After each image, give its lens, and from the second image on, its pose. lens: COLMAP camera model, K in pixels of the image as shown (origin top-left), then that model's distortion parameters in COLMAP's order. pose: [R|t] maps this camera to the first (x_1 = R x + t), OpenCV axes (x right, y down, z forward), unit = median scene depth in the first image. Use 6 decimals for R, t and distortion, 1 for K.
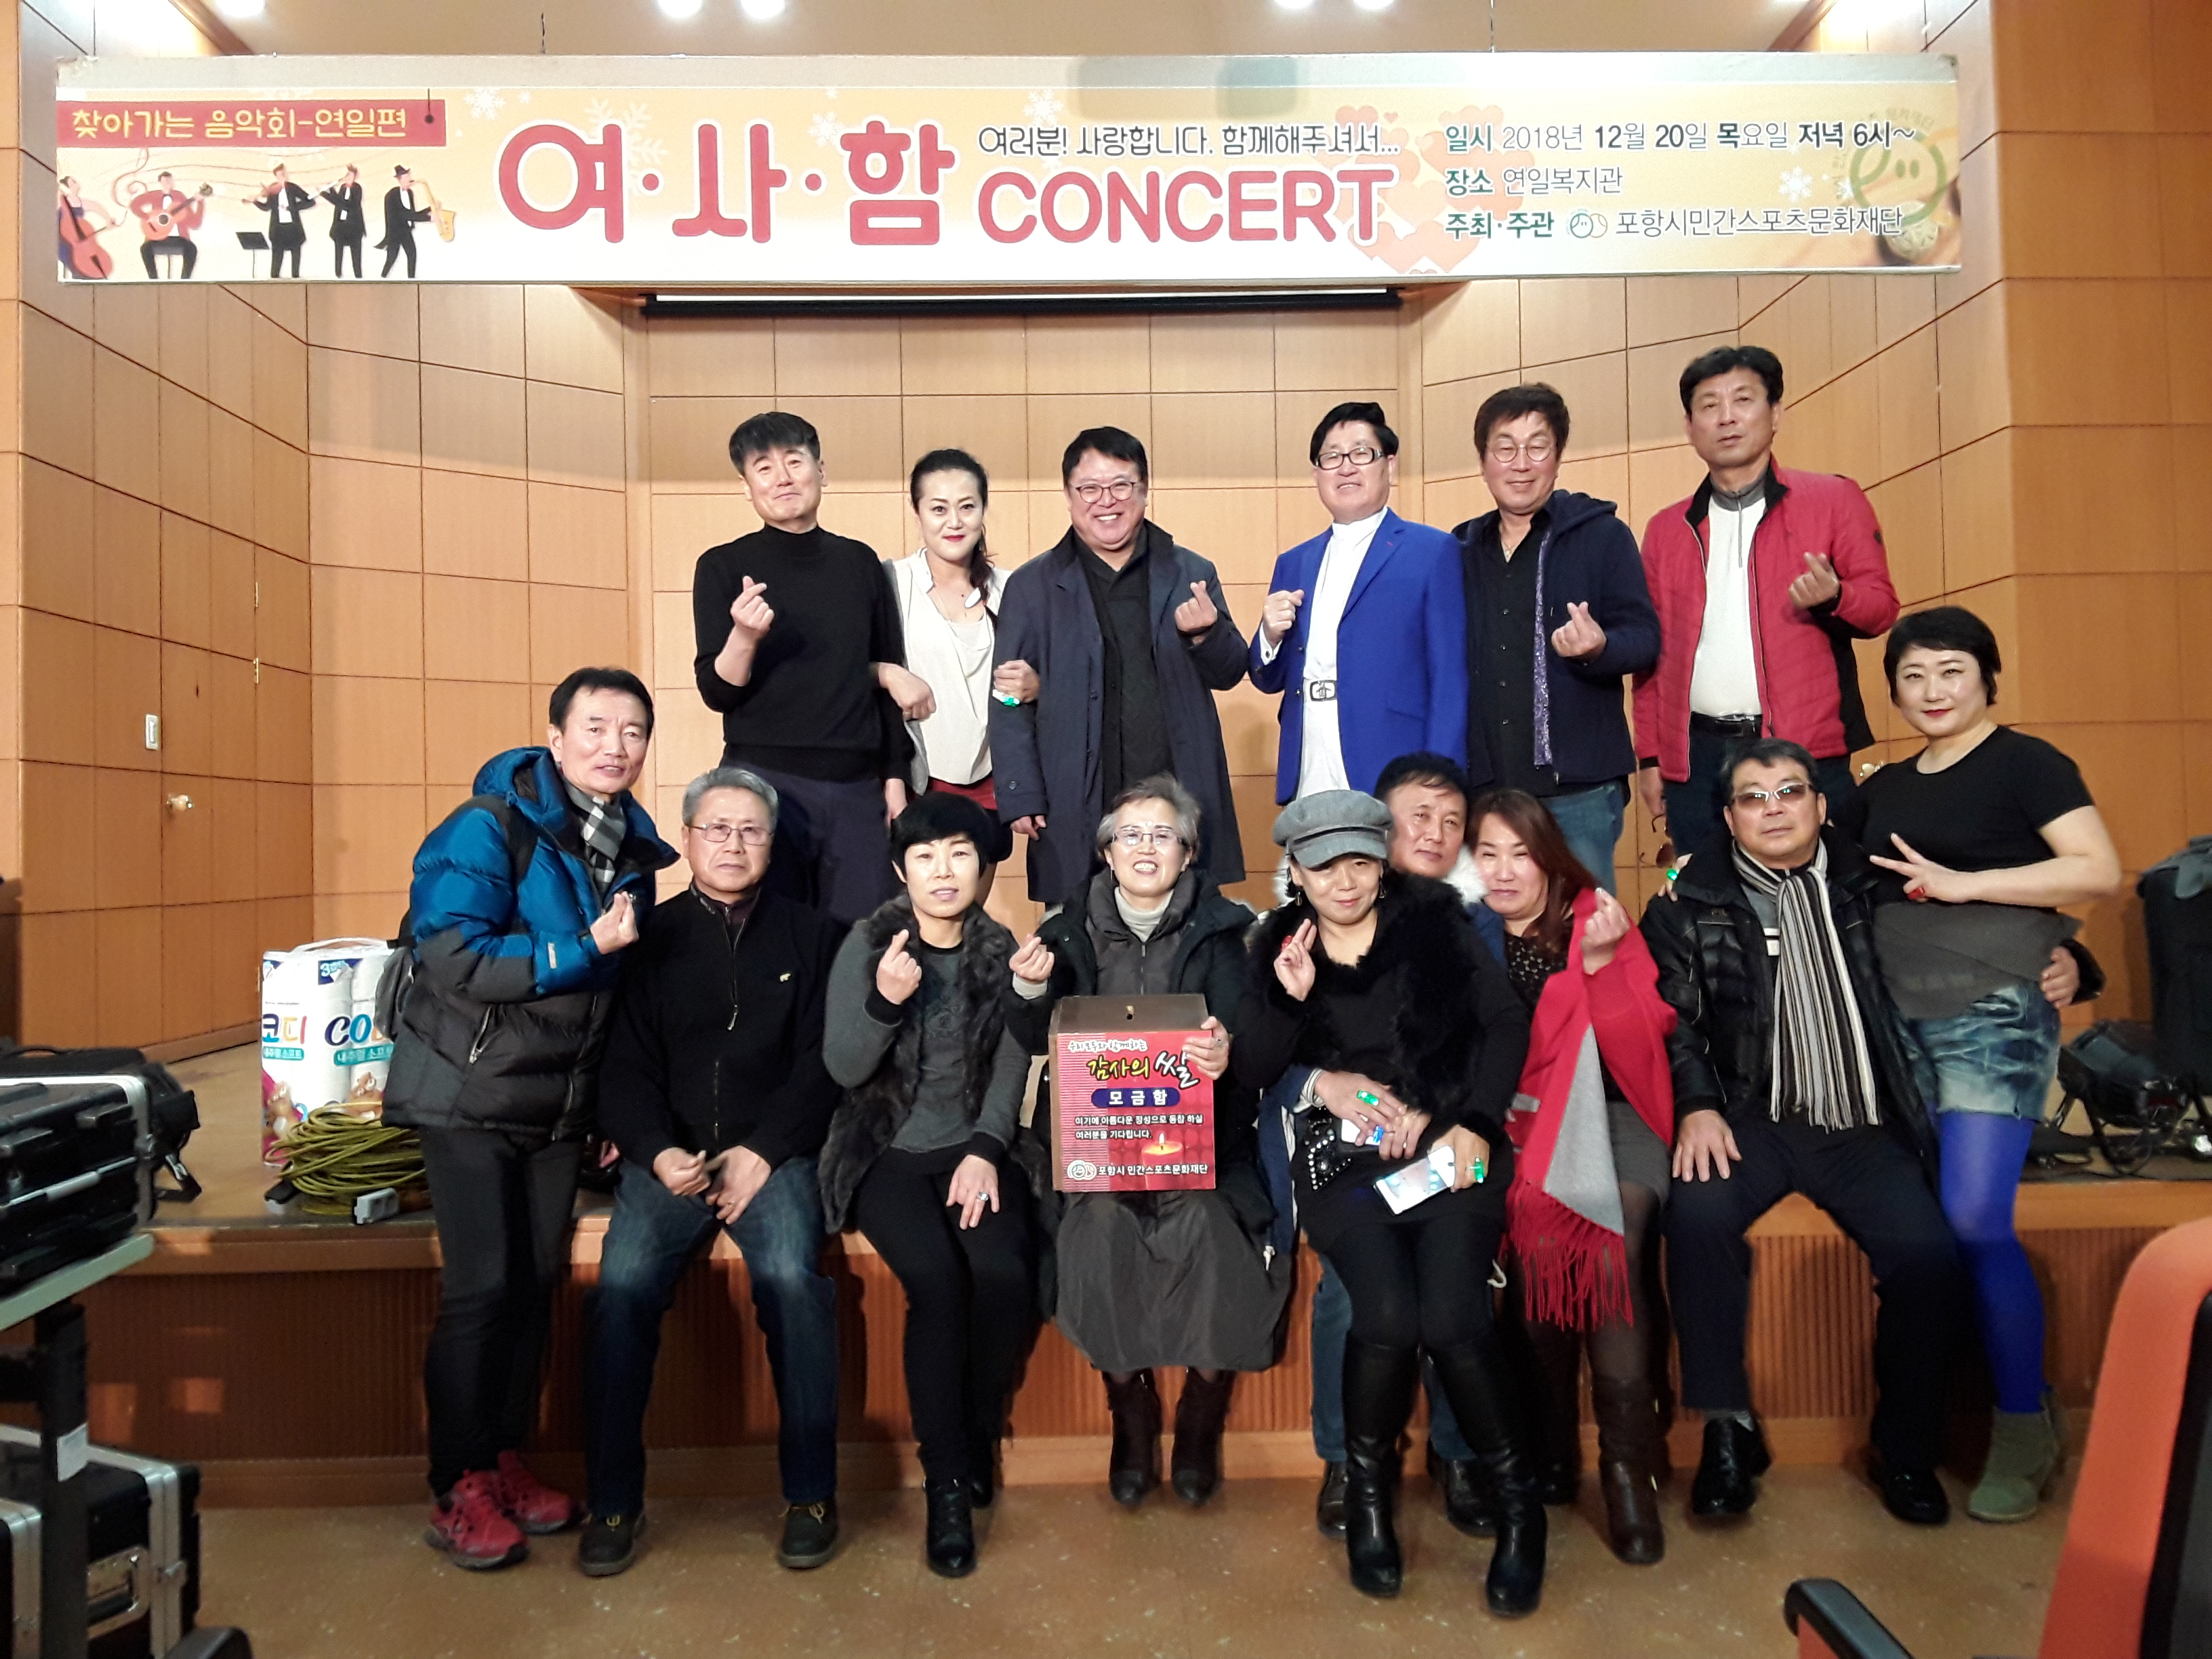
lens RADIAL K [[1786.0, 0, 1096.4], [0, 1786.0, 837.4], [0, 0, 1]] dist [0.118926, -0.187581]
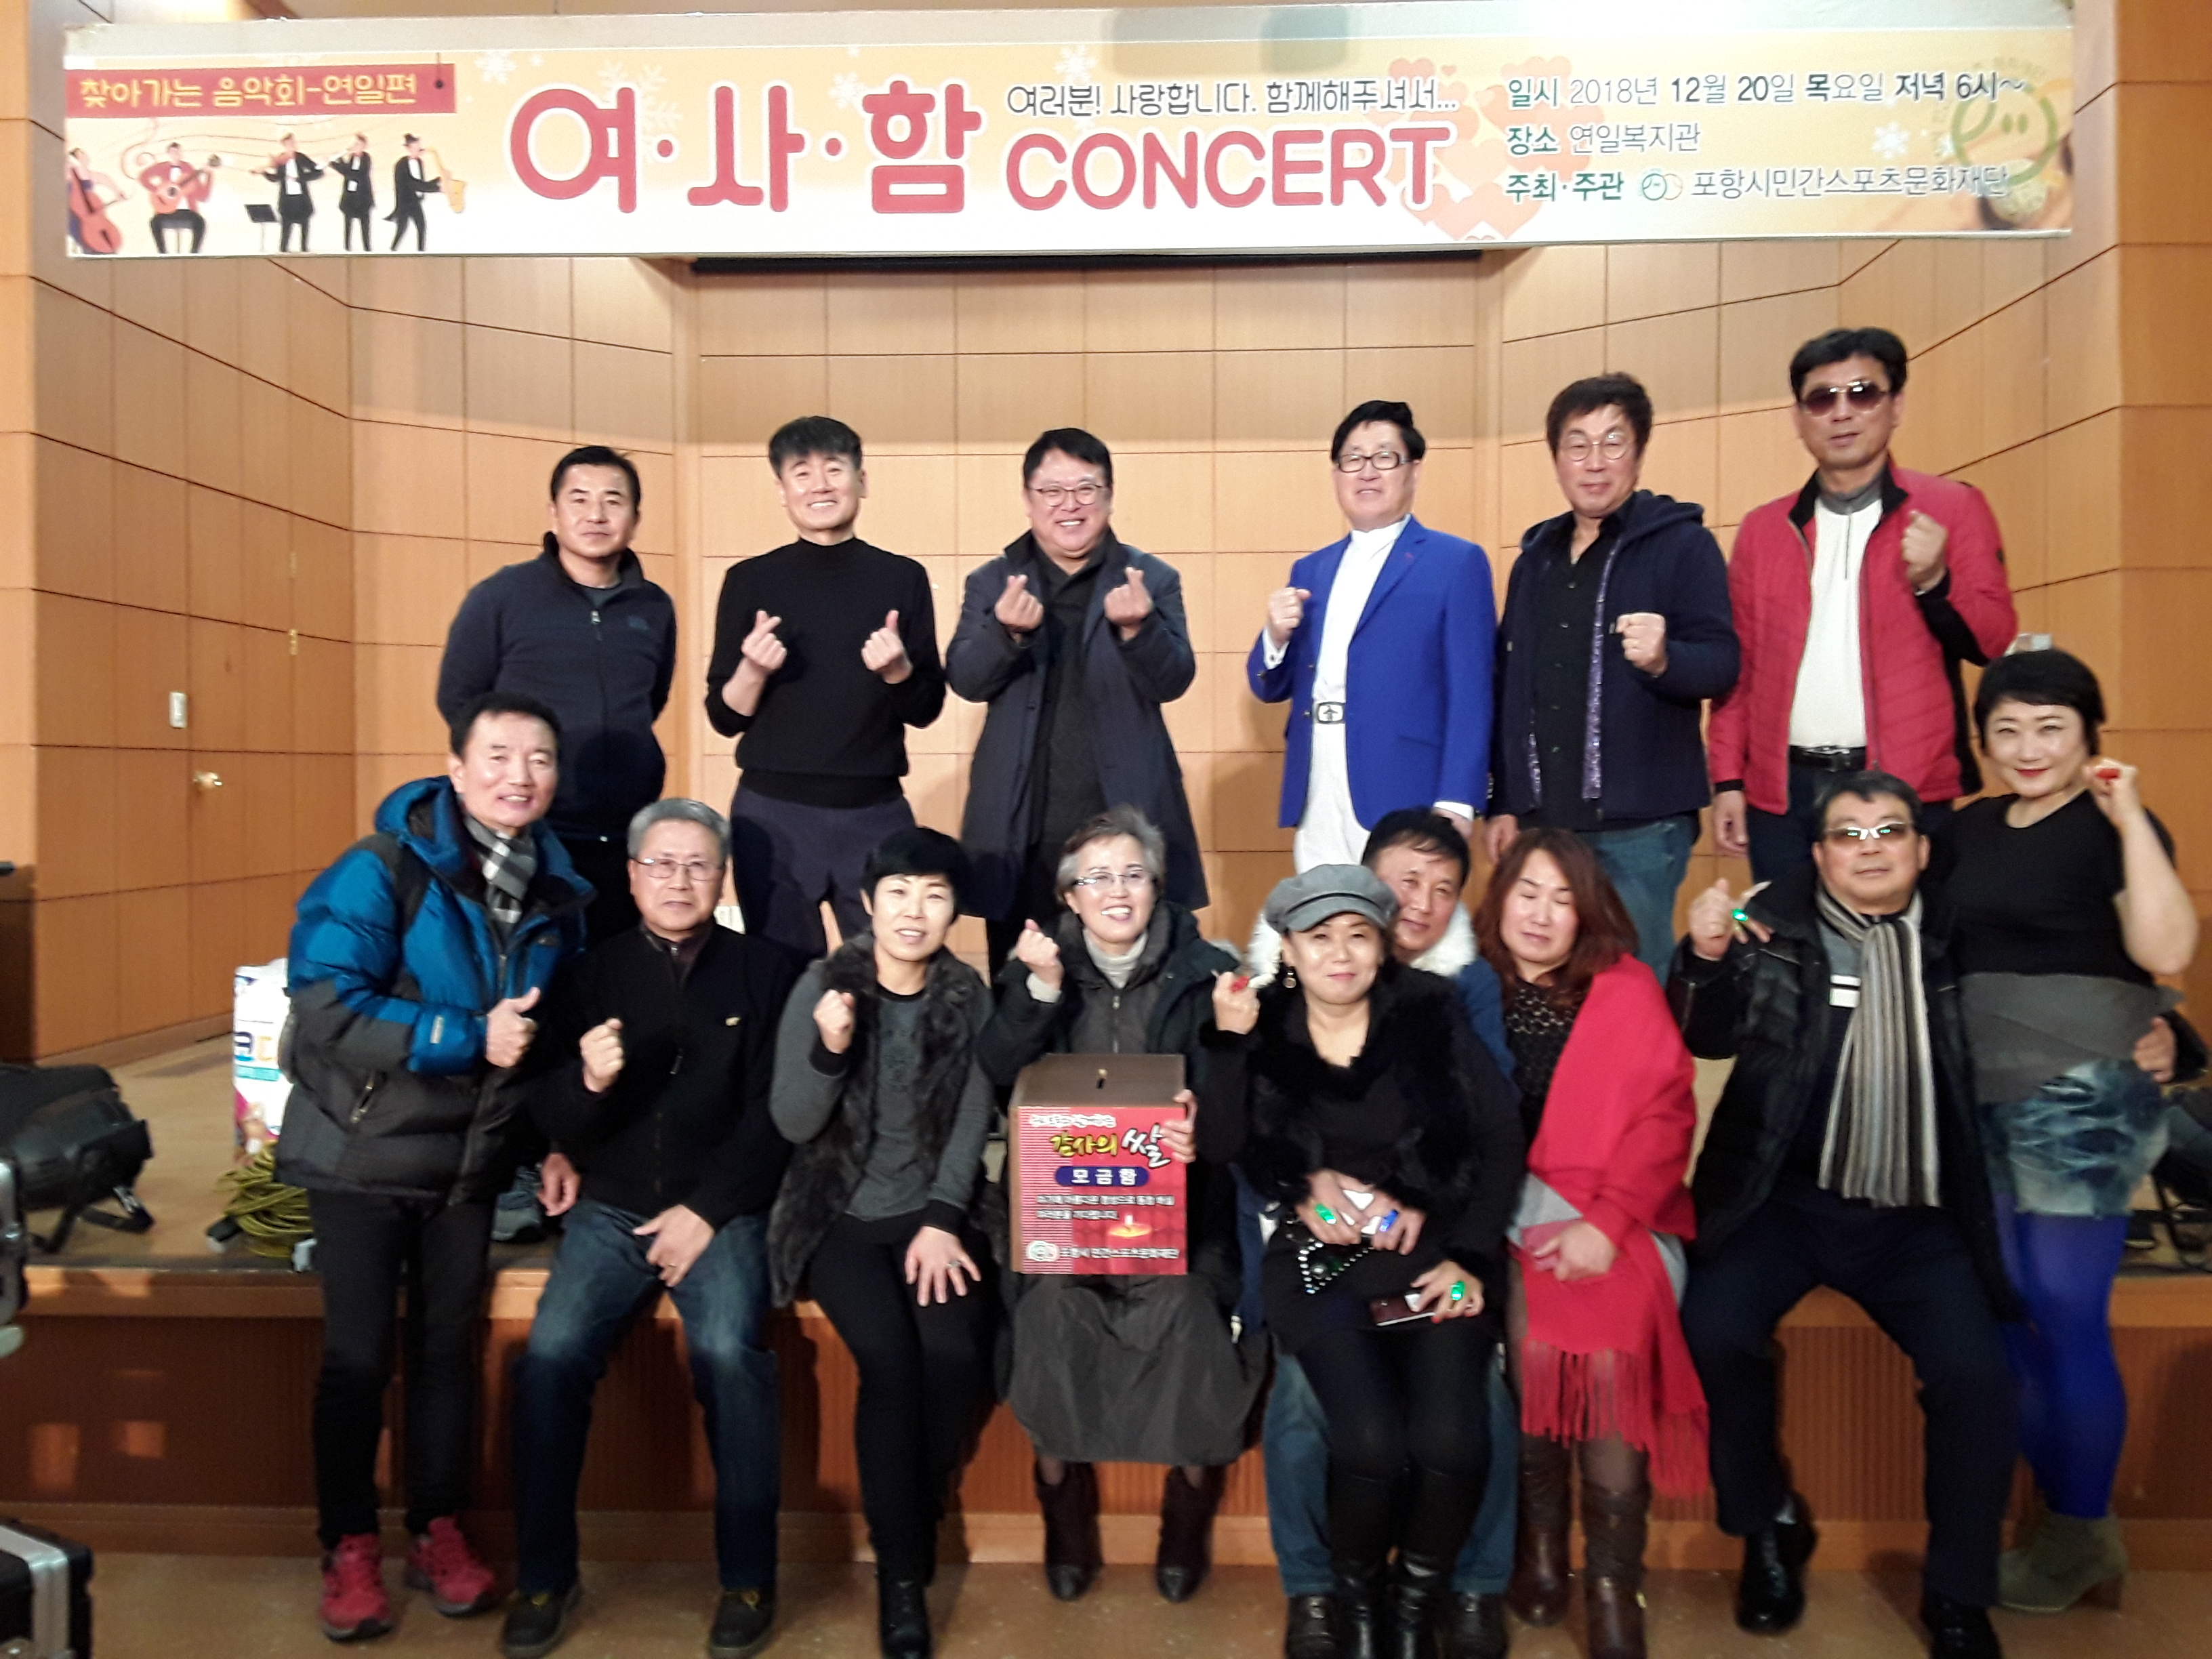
lens RADIAL K [[1786.0, 0, 1096.4], [0, 1786.0, 837.4], [0, 0, 1]] dist [0.118926, -0.187581]
pose [[0.998028, 0.016151, -0.060660, 0.045587], [-0.013785, 0.999136, 0.039215, -0.038041], [0.061241, -0.038302, 0.997388, 0.043327]]
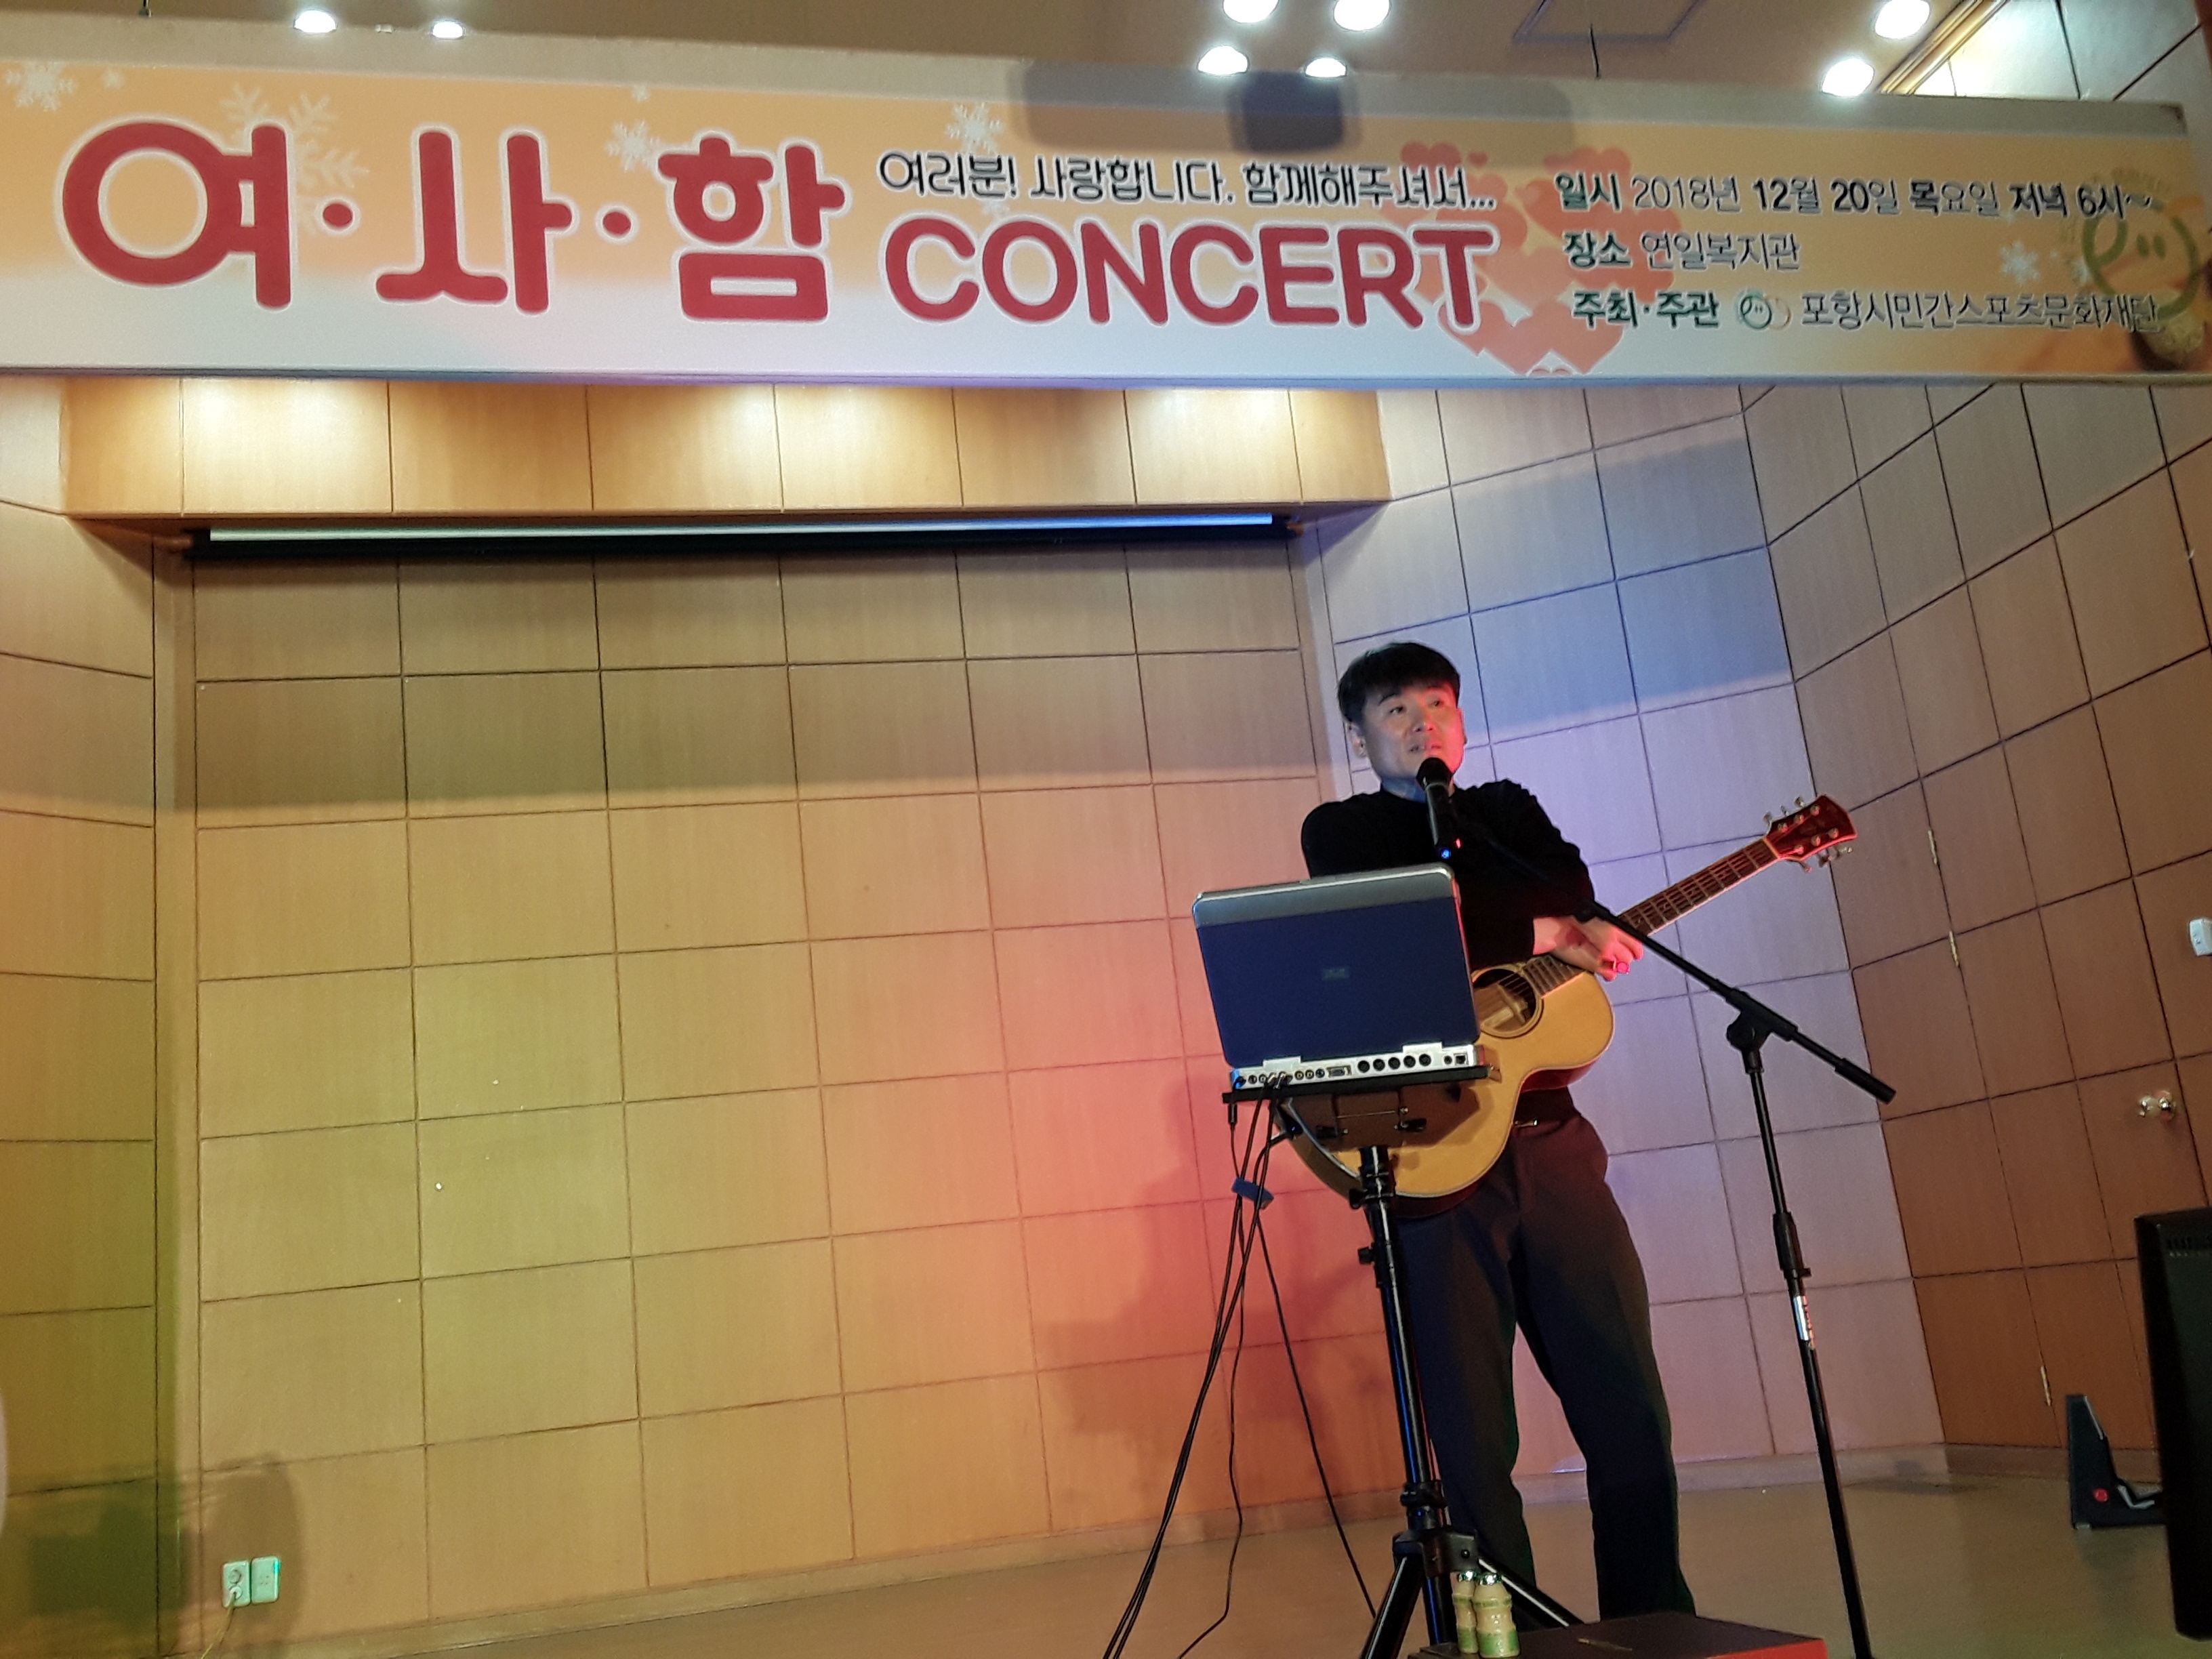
lens RADIAL K [[2215.8, 0, 1094.9], [0, 2215.8, 820.1], [0, 0, 1]] dist [0.127458, -0.214797]
pose [[0.975849, -0.040659, 0.214629, -0.169688], [0.090145, 0.969919, -0.226121, 0.018087], [-0.198979, 0.240008, 0.950160, 0.299521]]
